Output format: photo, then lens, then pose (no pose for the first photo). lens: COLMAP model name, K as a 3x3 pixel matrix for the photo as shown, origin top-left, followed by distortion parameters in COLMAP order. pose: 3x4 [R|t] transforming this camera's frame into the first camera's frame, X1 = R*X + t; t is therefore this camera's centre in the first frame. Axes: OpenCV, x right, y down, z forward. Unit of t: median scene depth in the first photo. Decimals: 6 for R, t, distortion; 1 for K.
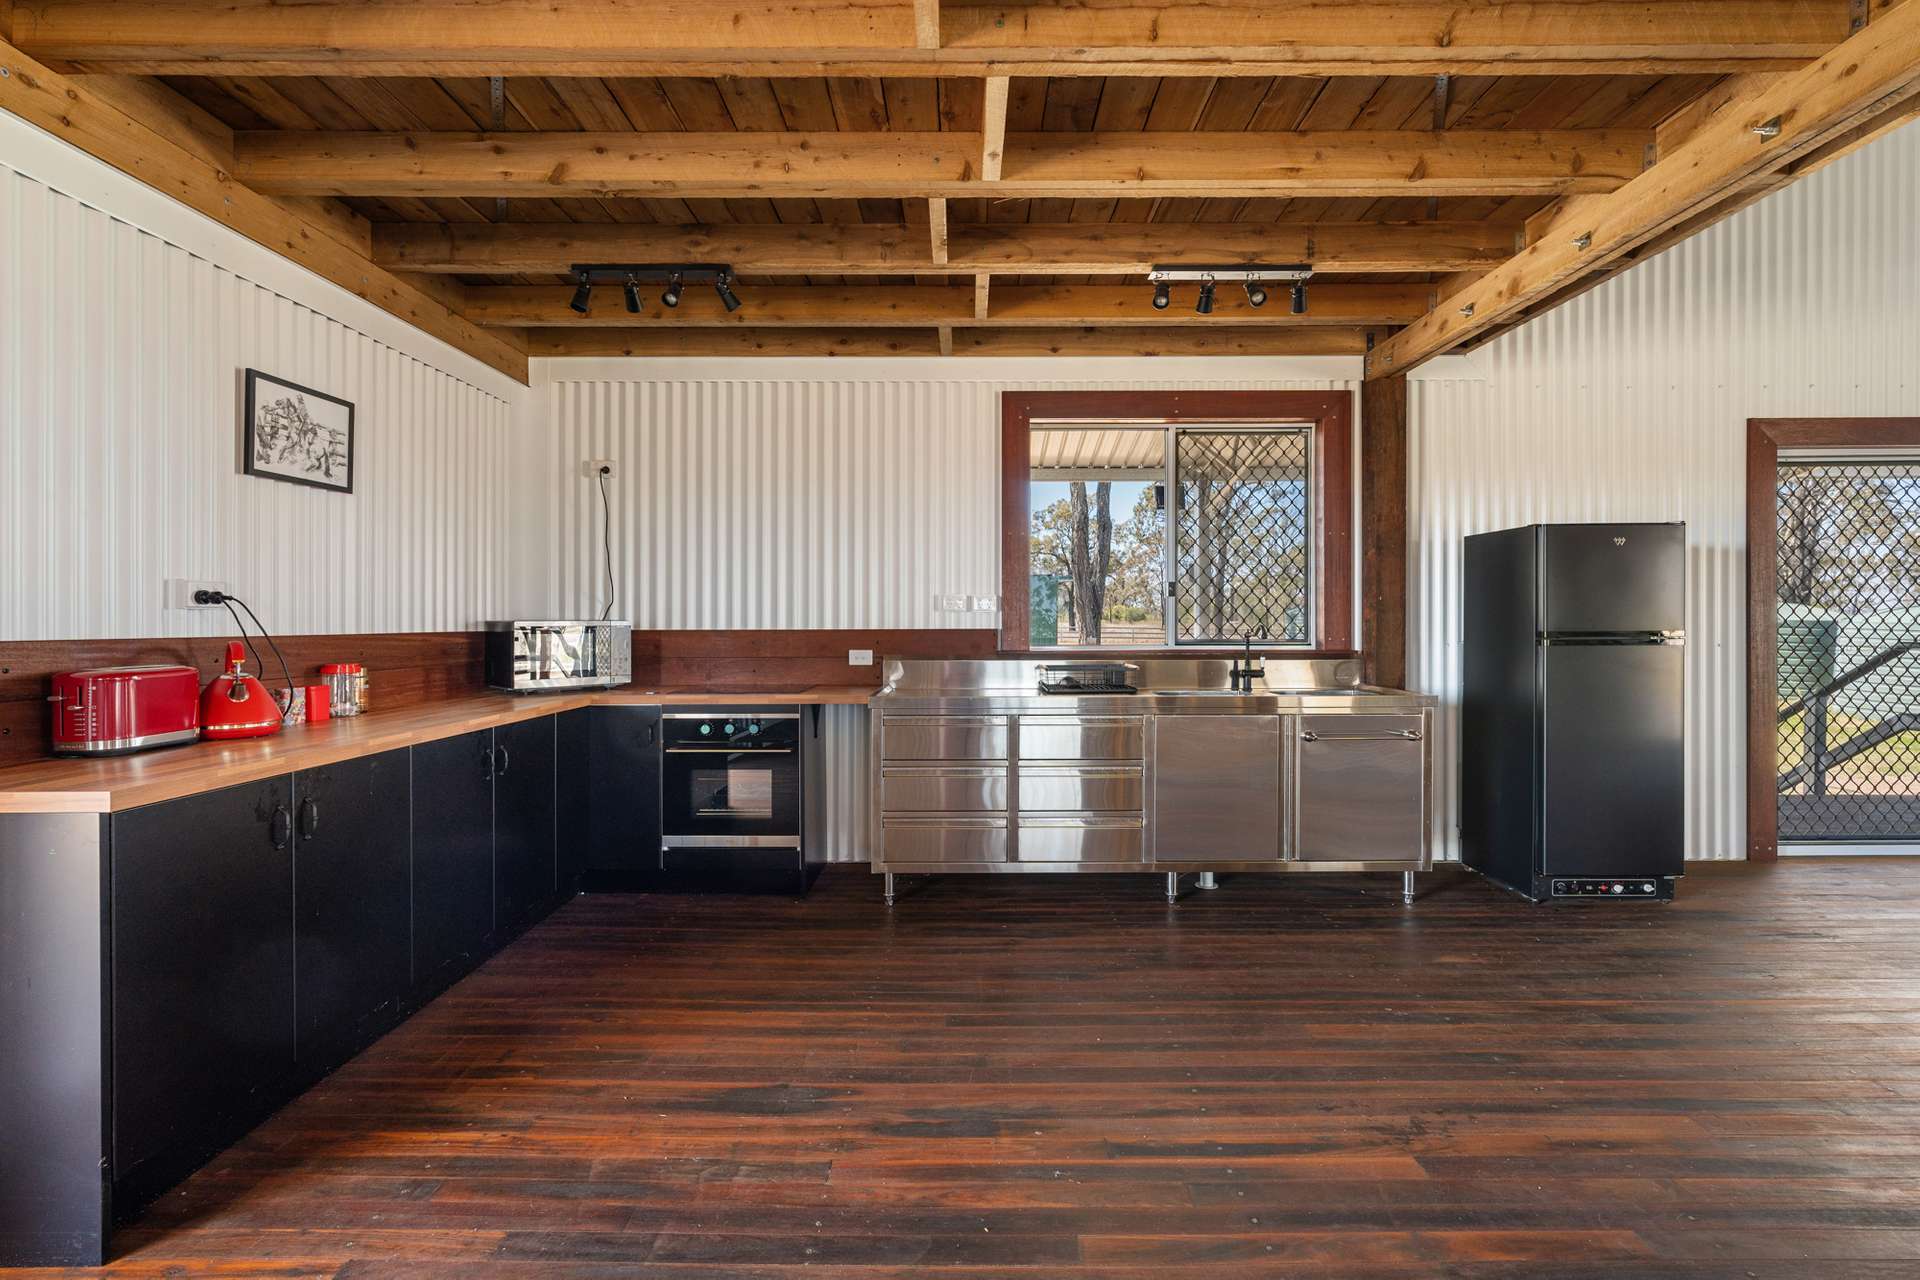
lens RADIAL K [[869.3, 0, 961.7], [0, 869.3, 622.1], [0, 0, 1]] dist [0.001729, 0.000877]
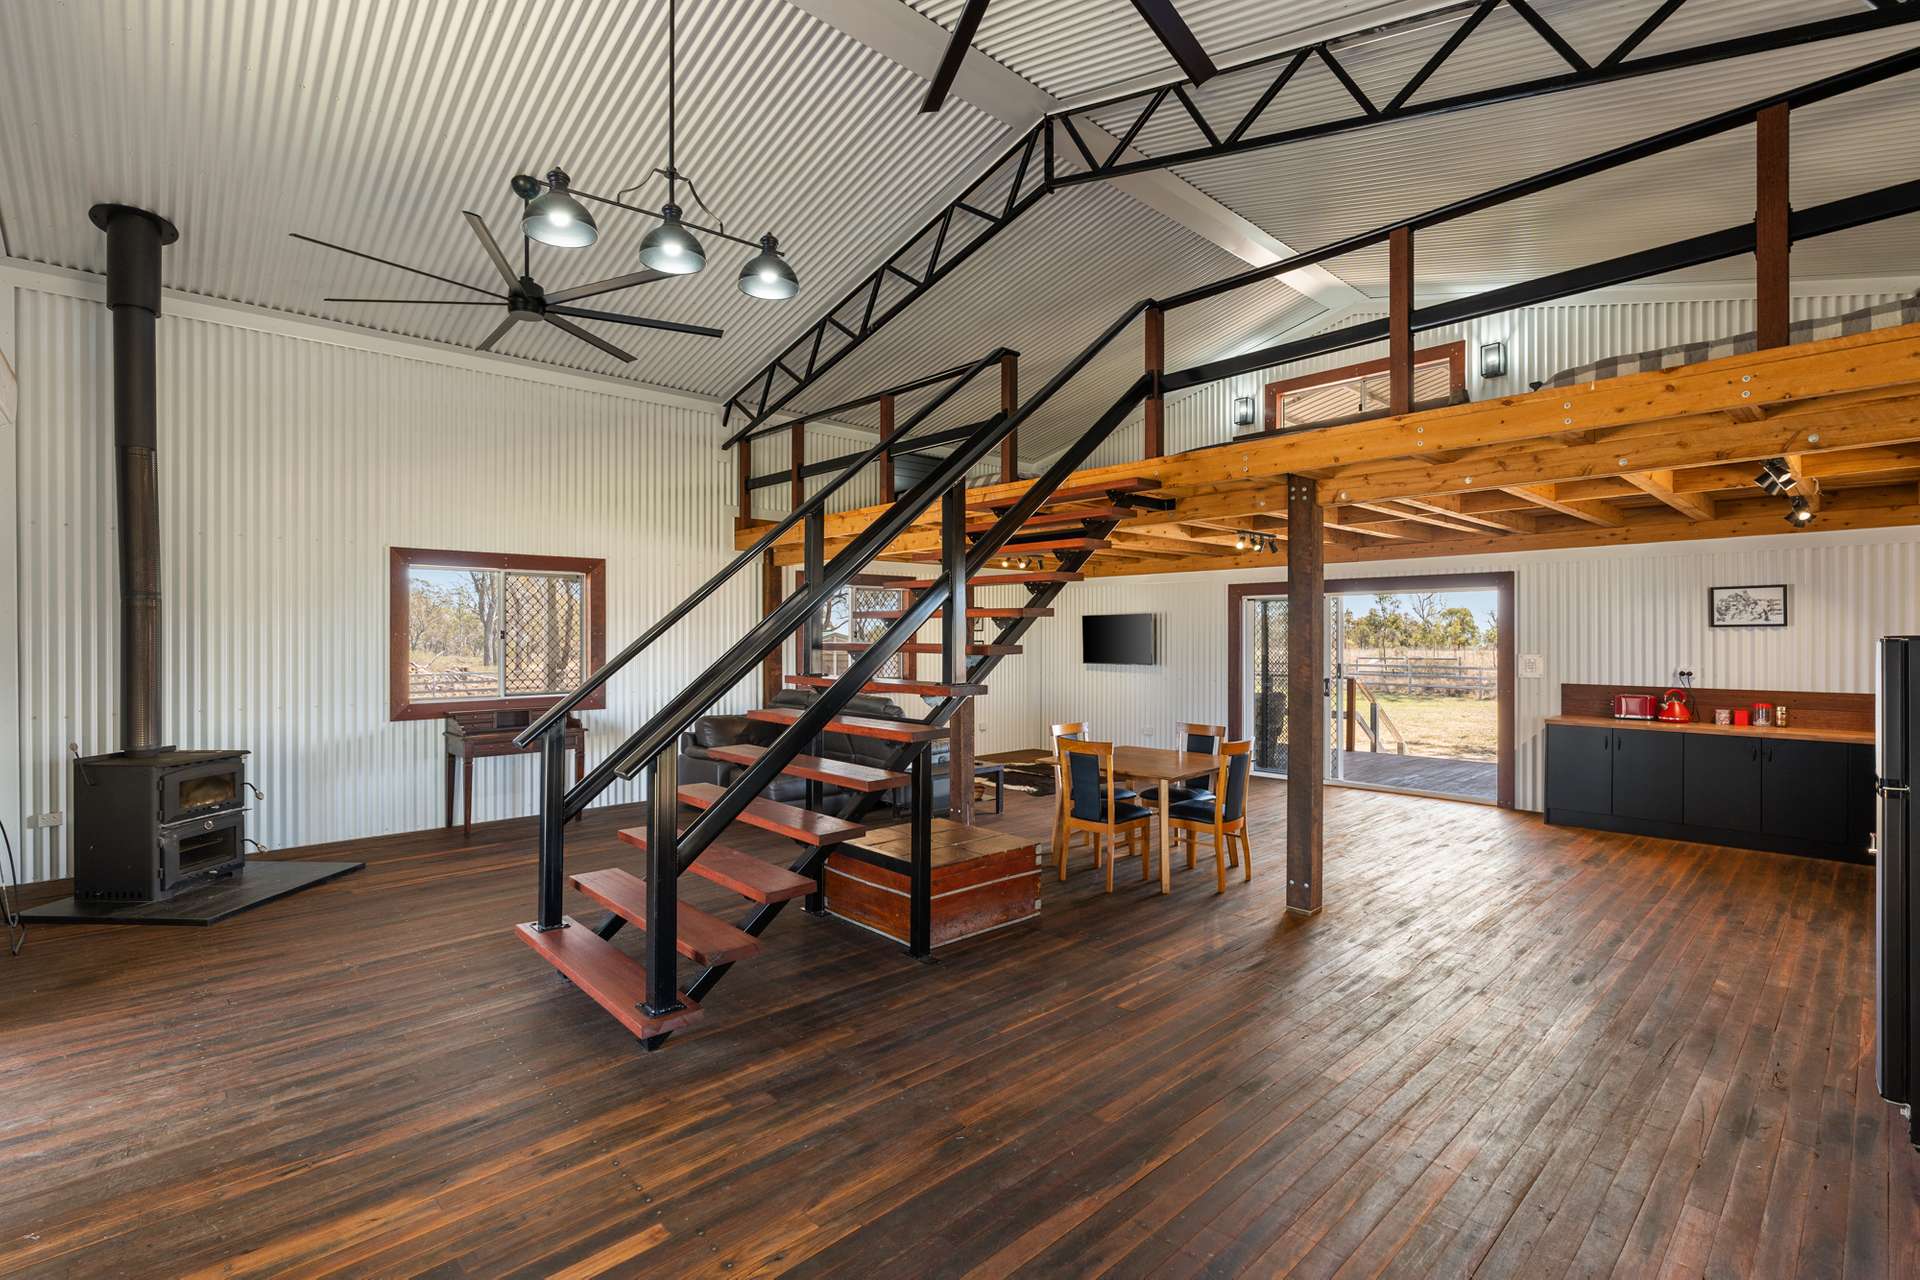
lens RADIAL K [[869.3, 0, 969.3], [0, 869.3, 637.3], [0, 0, 1]] dist [0.001729, 0.000877]
pose [[-0.728212, 0.003513, -0.685343, 2.411539], [0.000827, 0.999991, 0.004247, -0.138976], [0.685351, 0.002526, -0.728208, 1.263620]]
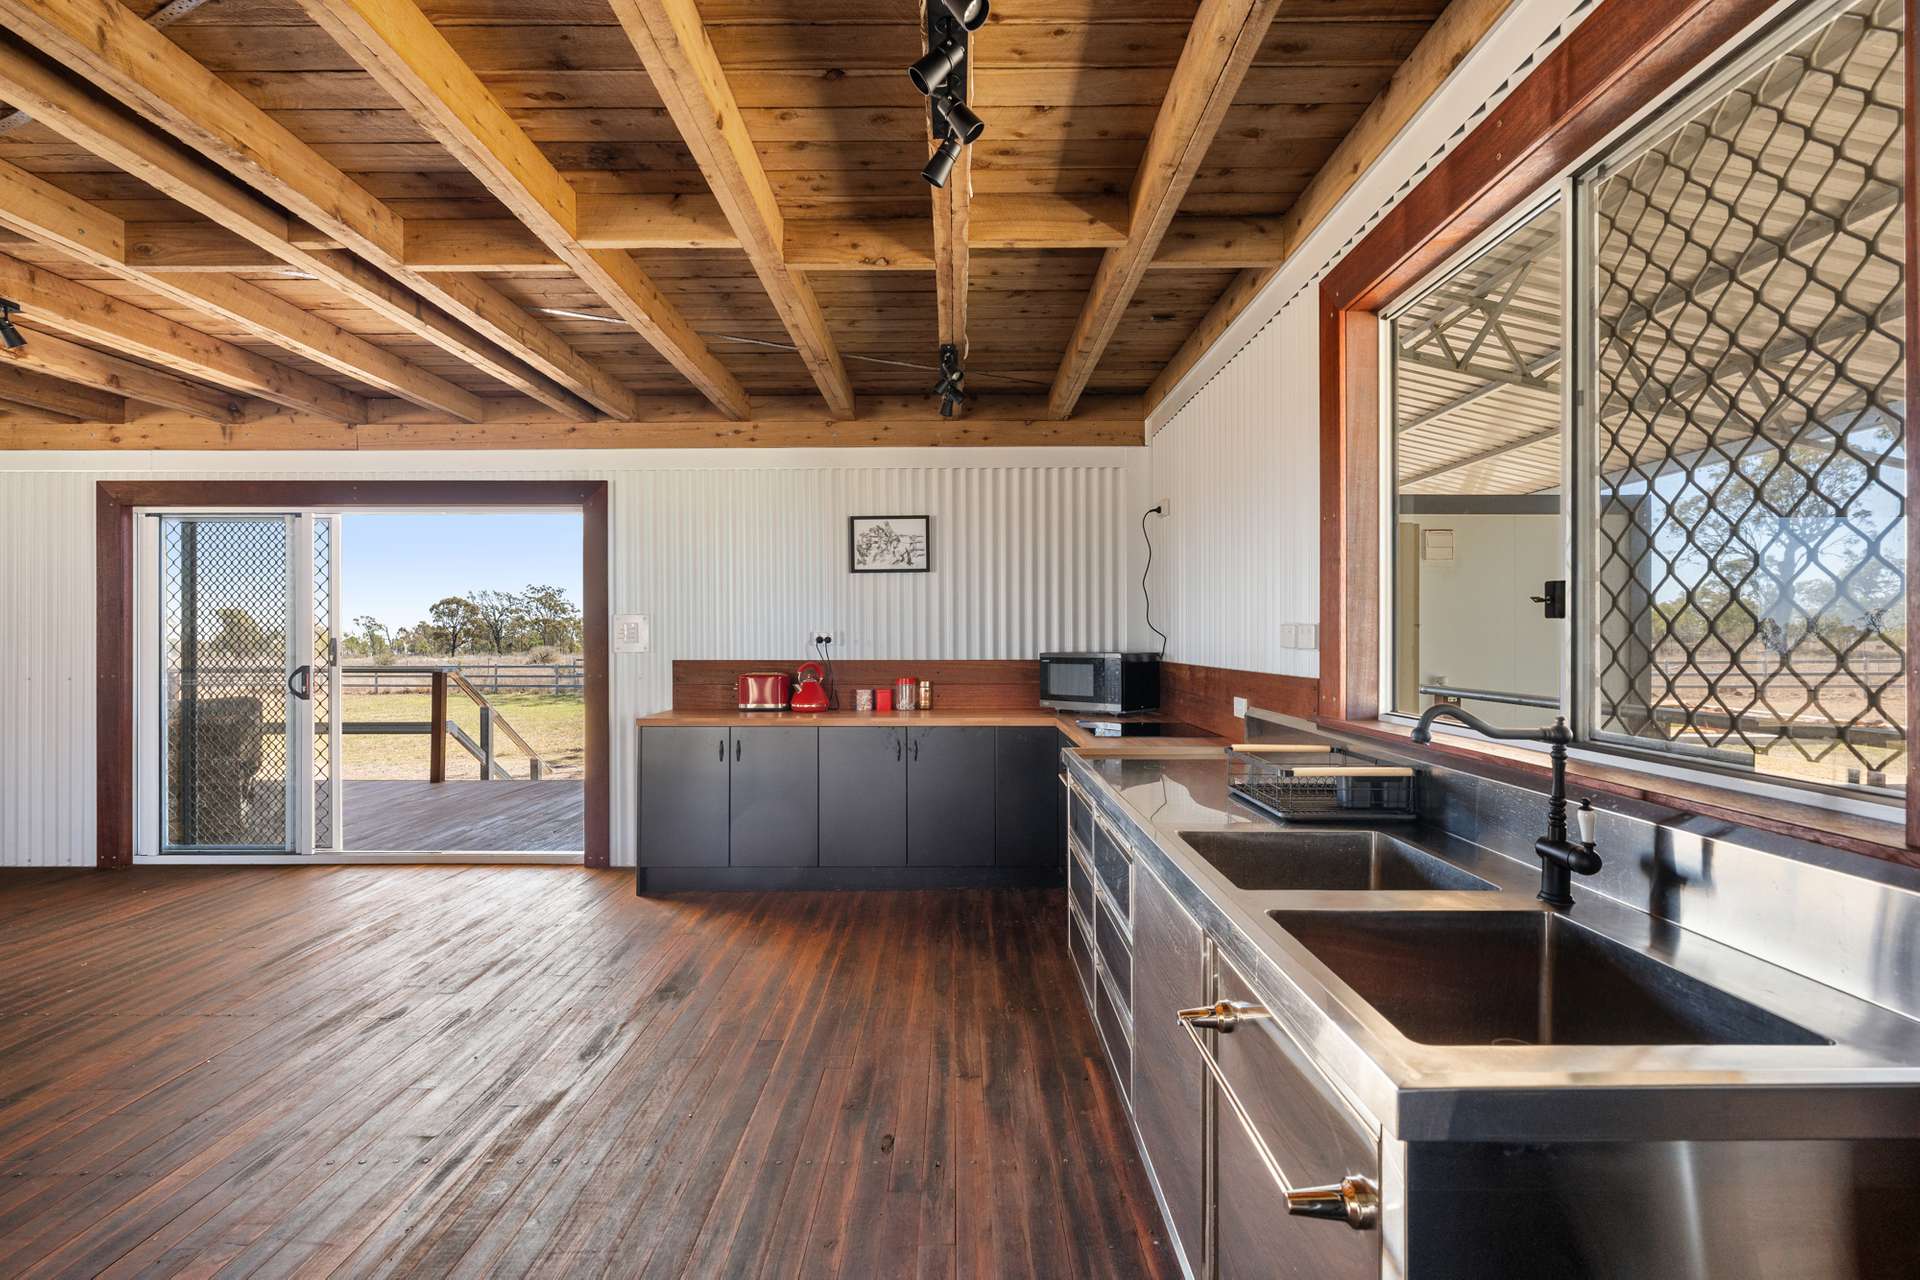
lens RADIAL K [[869.3, 0, 960.6], [0, 869.3, 636.3], [0, 0, 1]] dist [0.001729, 0.000877]
pose [[0.005242, -0.000197, -0.999986, 0.953394], [-0.000162, 1.000000, -0.000198, -0.031308], [0.999986, 0.000163, 0.005242, 1.119151]]
